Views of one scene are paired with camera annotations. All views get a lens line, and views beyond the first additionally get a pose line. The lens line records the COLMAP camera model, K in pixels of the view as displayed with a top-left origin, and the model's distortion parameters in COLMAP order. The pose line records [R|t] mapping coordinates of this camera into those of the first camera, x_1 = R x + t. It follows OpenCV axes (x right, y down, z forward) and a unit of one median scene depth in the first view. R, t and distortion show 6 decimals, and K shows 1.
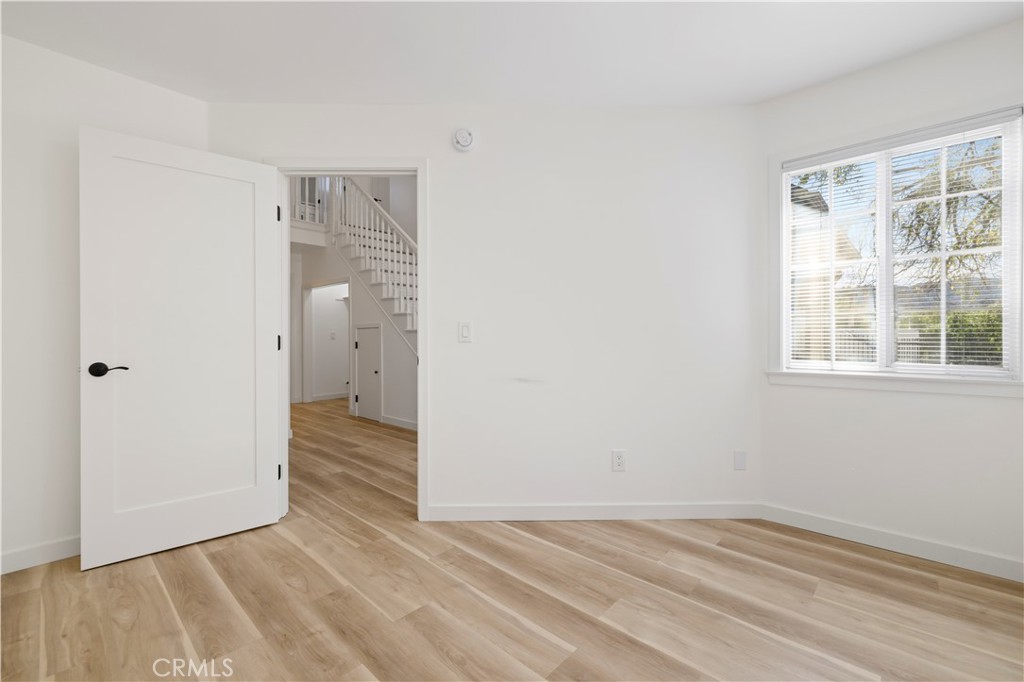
lens RADIAL K [[436.2, 0, 510.5], [0, 436.2, 337.6], [0, 0, 1]] dist [0.002236, -0.000048]
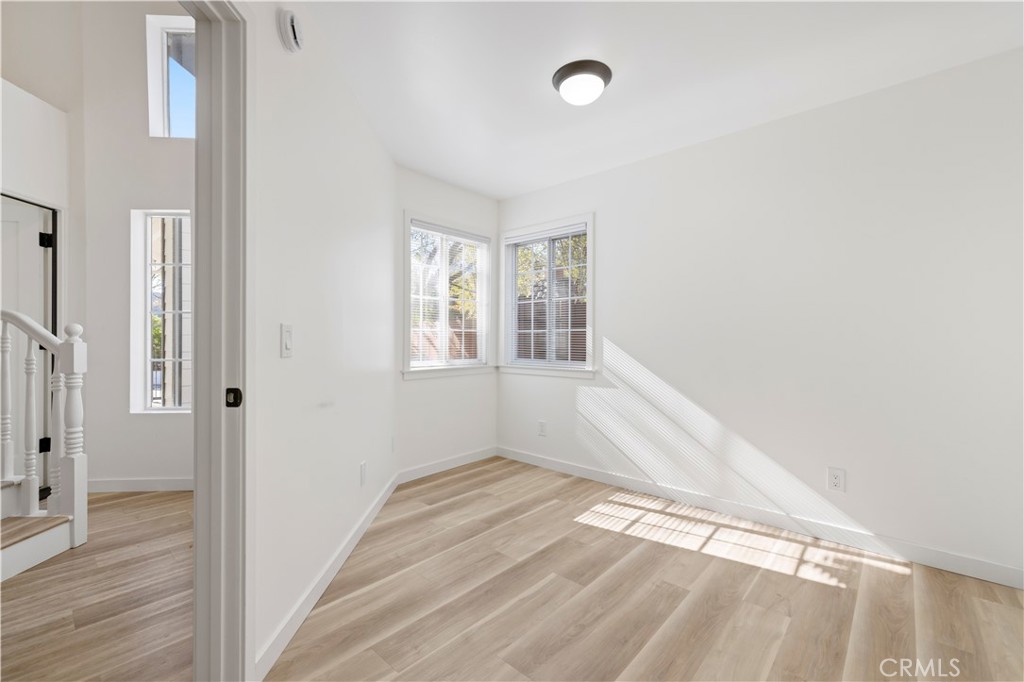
lens RADIAL K [[436.2, 0, 510.2], [0, 436.2, 341.7], [0, 0, 1]] dist [0.002236, -0.000048]
pose [[-0.021176, -0.002061, 0.999774, -0.786822], [0.001997, 0.999996, 0.002104, -0.013863], [-0.999774, 0.002041, -0.021172, 0.745237]]
